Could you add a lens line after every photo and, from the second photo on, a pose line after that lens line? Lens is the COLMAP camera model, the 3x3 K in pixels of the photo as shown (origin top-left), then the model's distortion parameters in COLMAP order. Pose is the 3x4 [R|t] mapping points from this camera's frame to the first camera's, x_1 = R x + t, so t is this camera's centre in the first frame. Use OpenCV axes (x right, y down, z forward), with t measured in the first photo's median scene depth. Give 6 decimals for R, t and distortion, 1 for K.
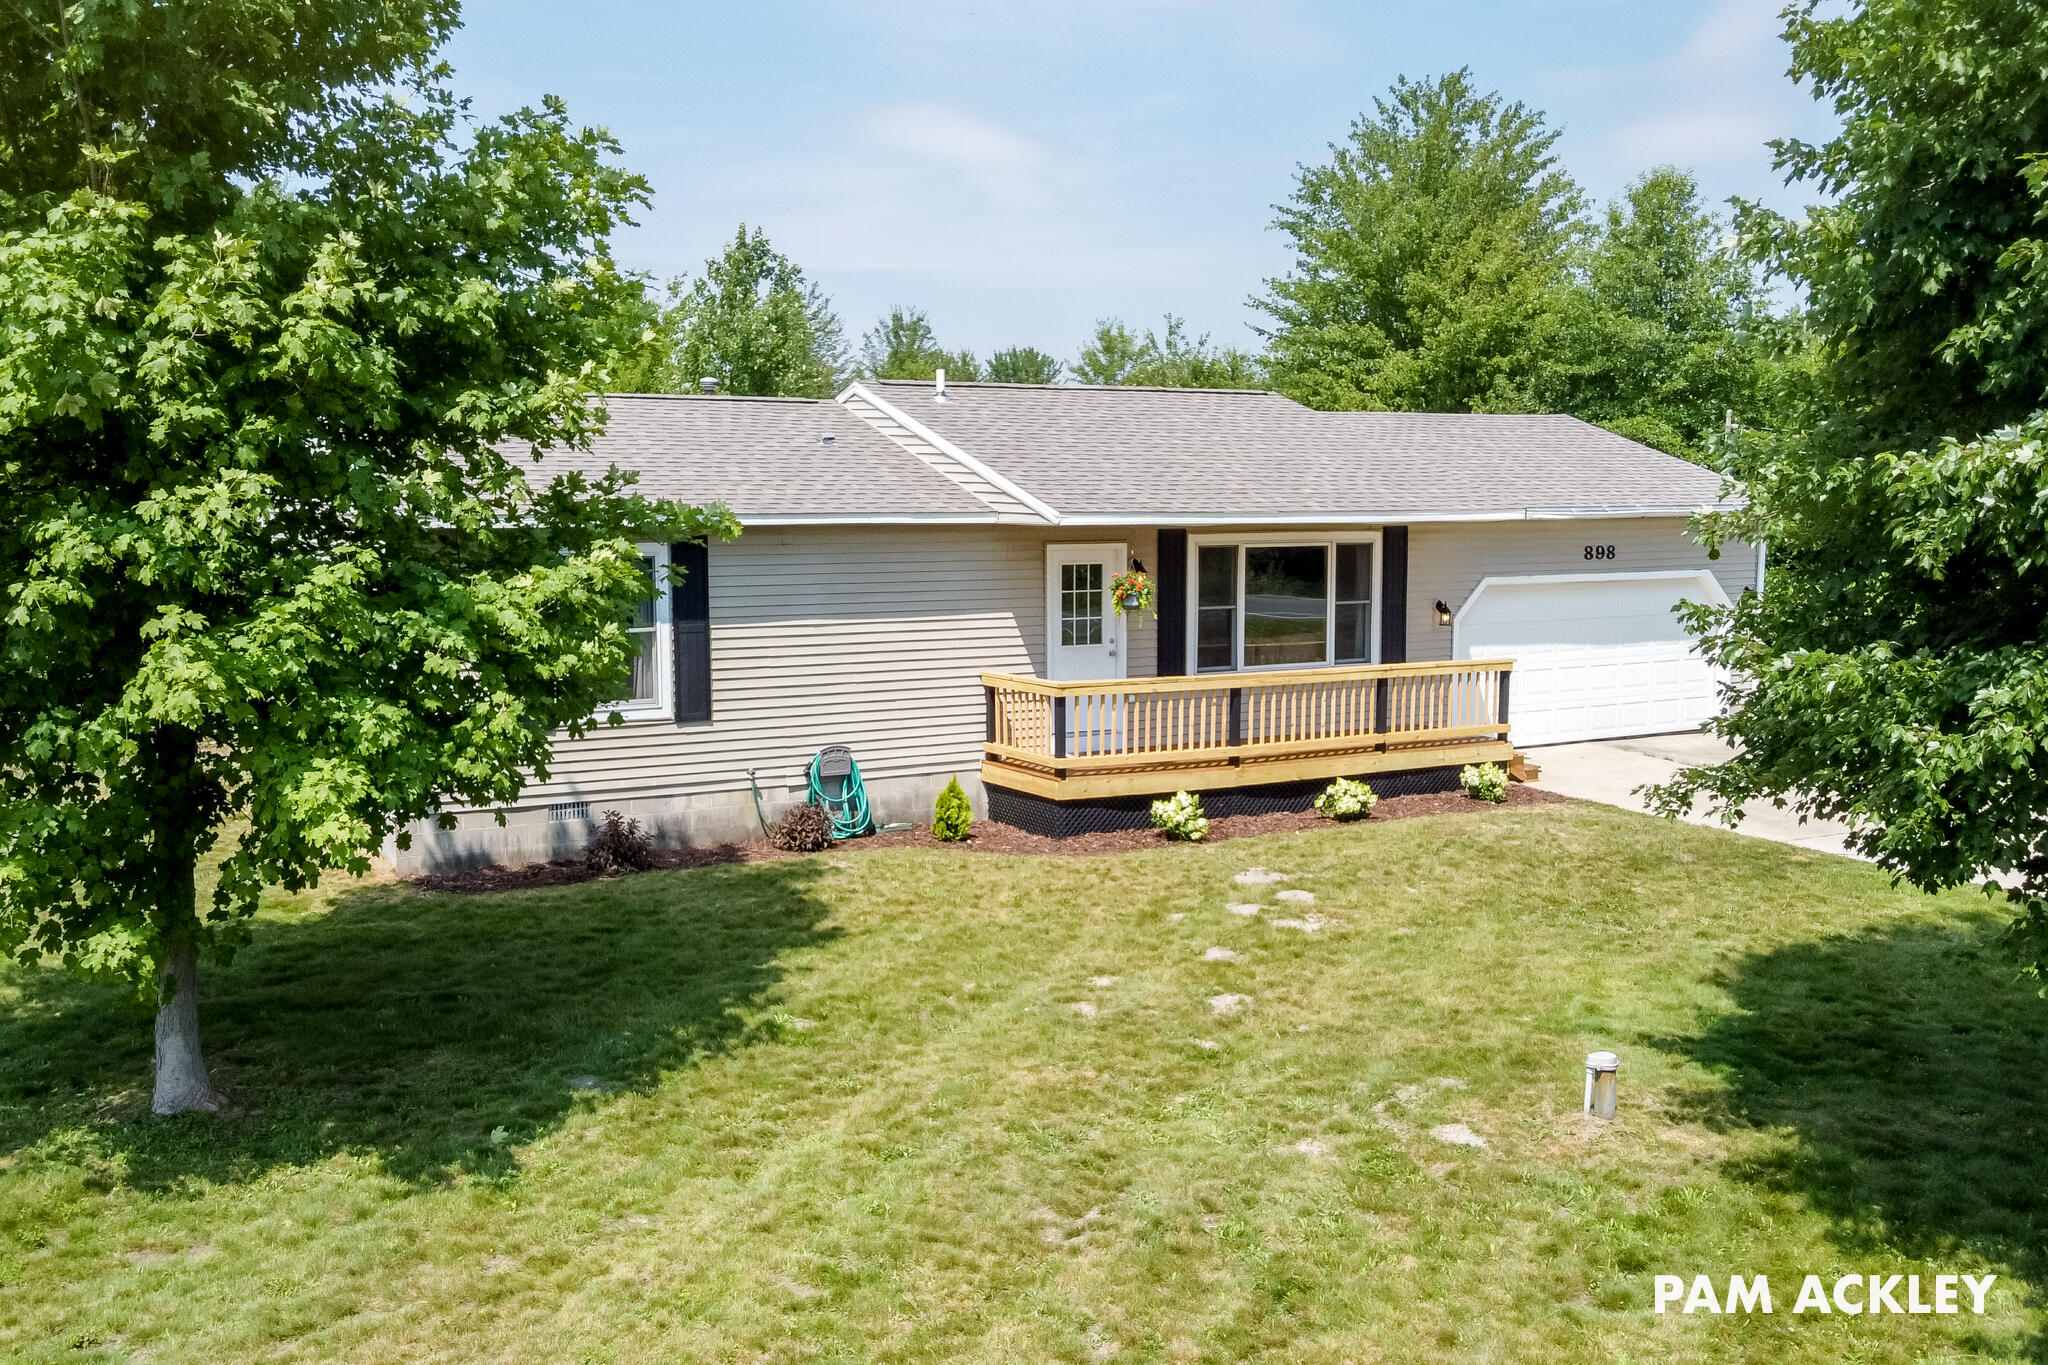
lens RADIAL K [[1826.0, 0, 1030.3], [0, 1826.0, 685.0], [0, 0, 1]] dist [0.011946, 0.002428]
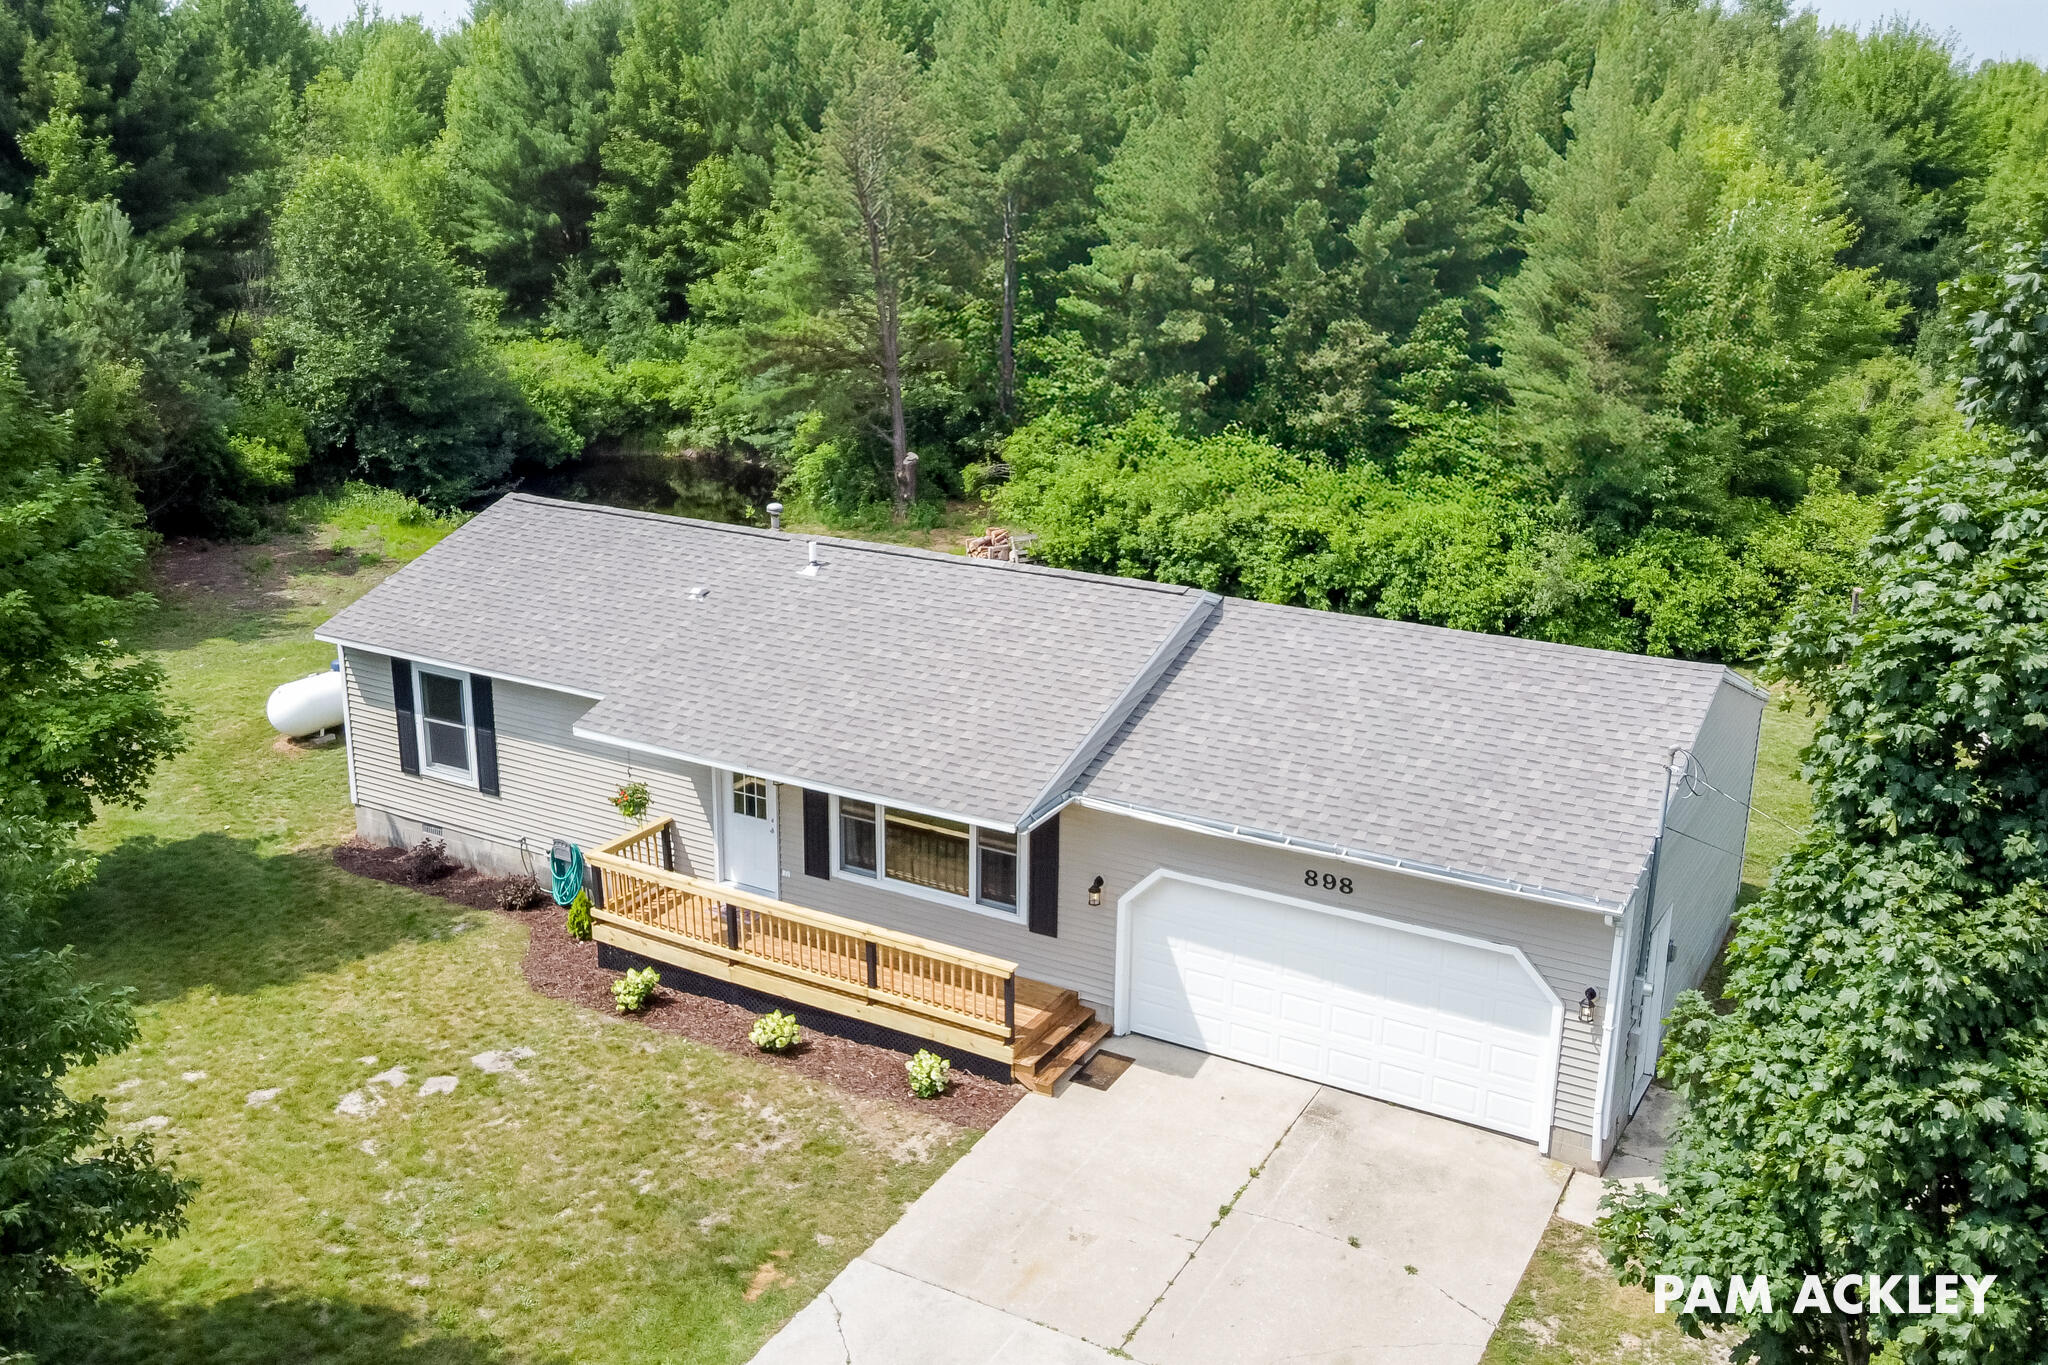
lens RADIAL K [[1826.0, 0, 987.0], [0, 1826.0, 673.2], [0, 0, 1]] dist [0.011946, 0.002428]
pose [[0.504075, 0.264232, -0.822247, 1.057304], [-0.094405, 0.963202, 0.251654, -0.424720], [0.858485, -0.049229, 0.510471, 0.535093]]
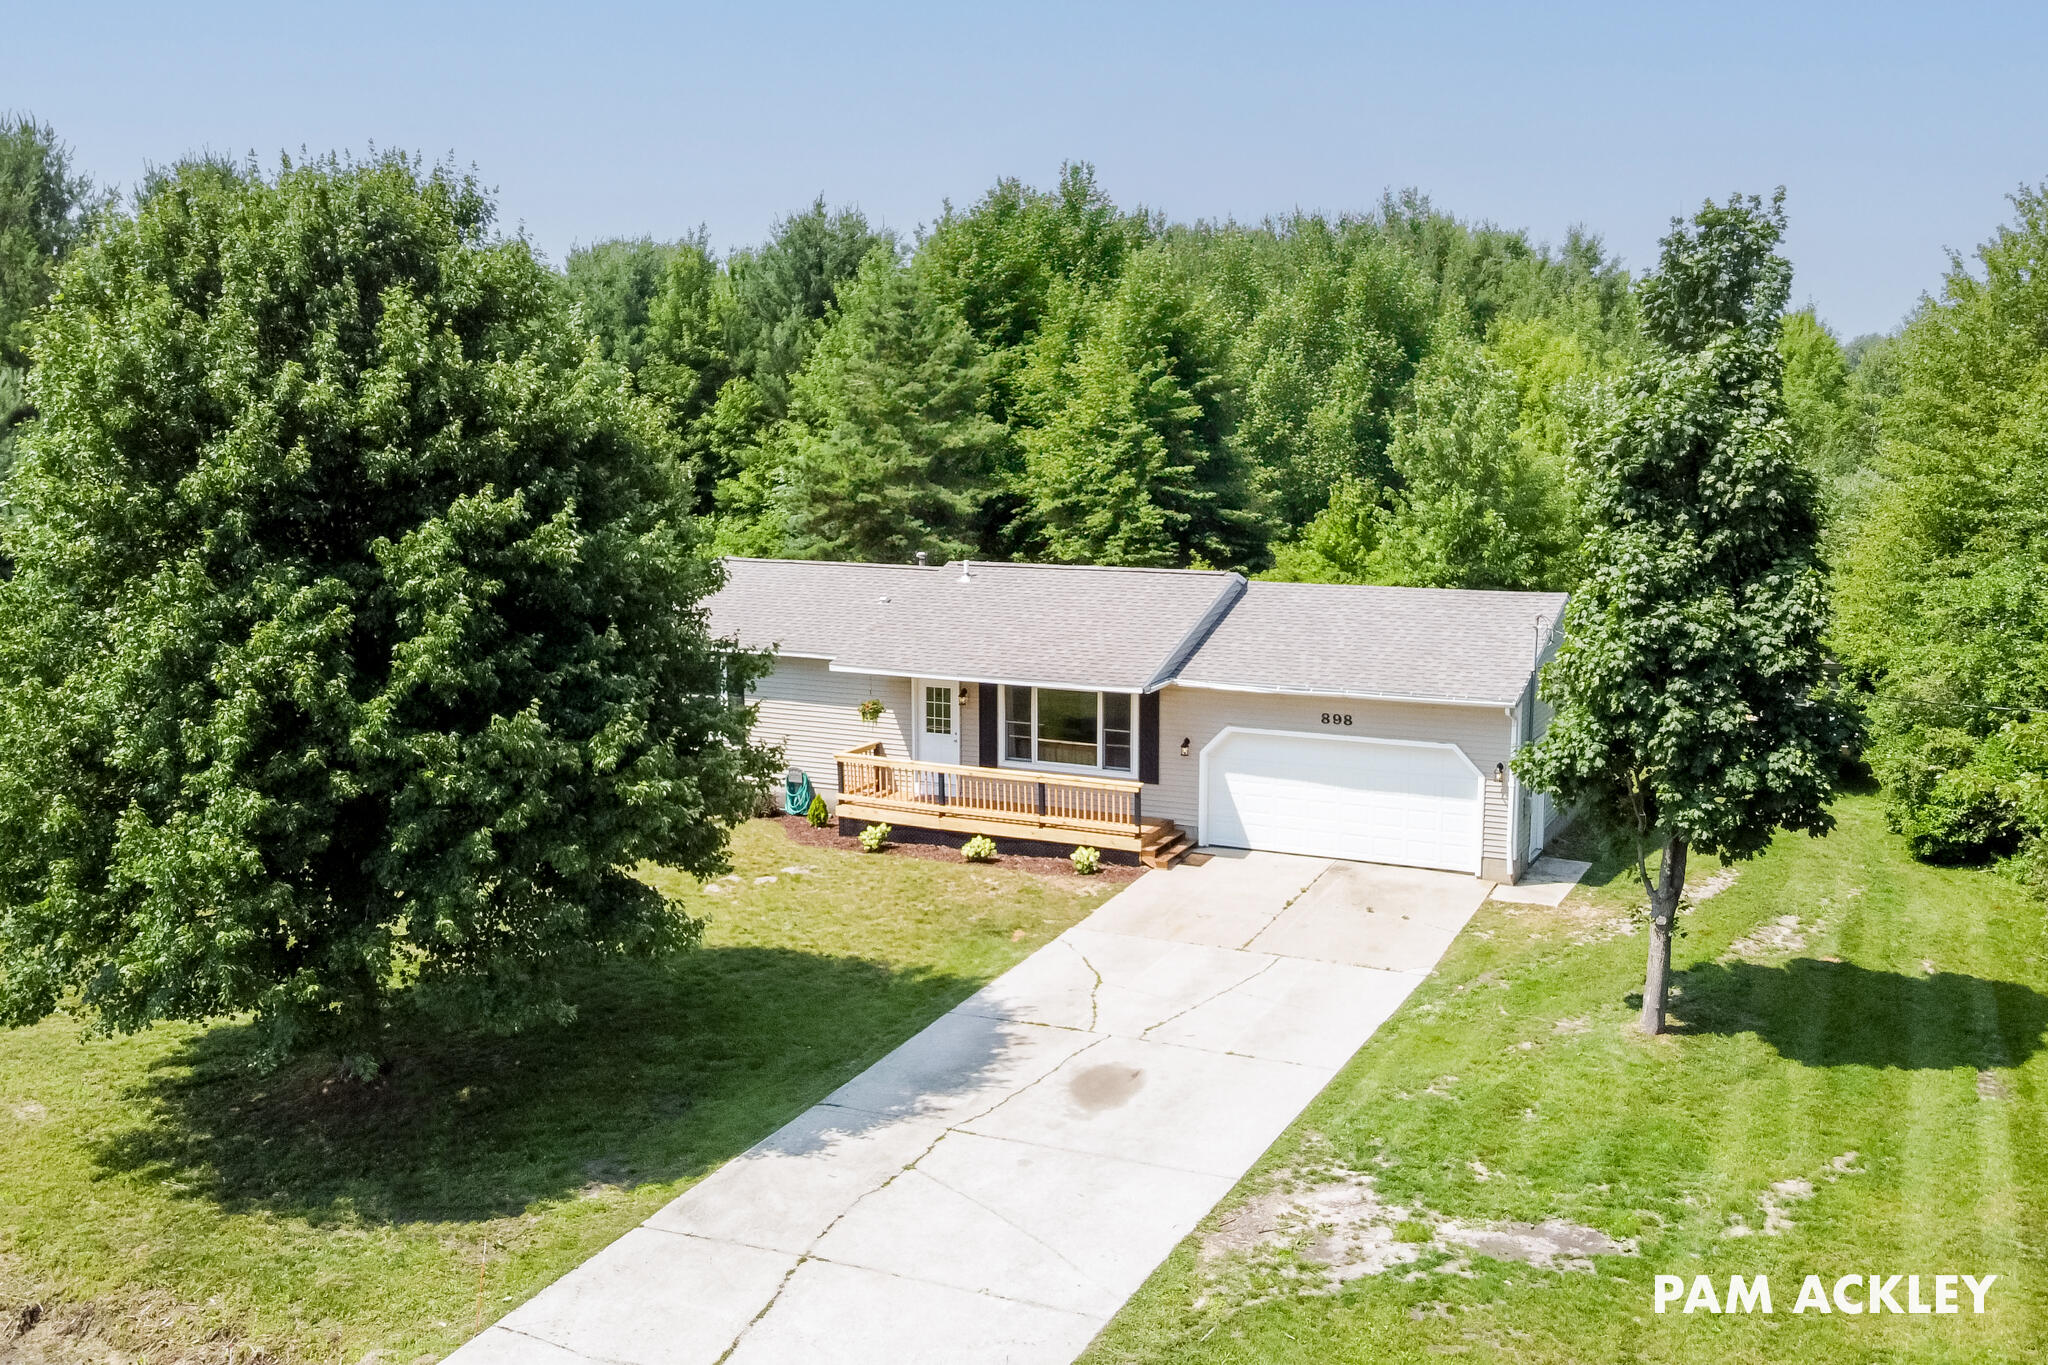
lens RADIAL K [[1826.0, 0, 1028.5], [0, 1826.0, 680.3], [0, 0, 1]] dist [0.011946, 0.002428]
pose [[0.574812, 0.134786, -0.807108, 1.489198], [-0.082119, 0.990863, 0.106988, -0.266927], [0.814154, 0.004781, 0.580629, 0.054393]]
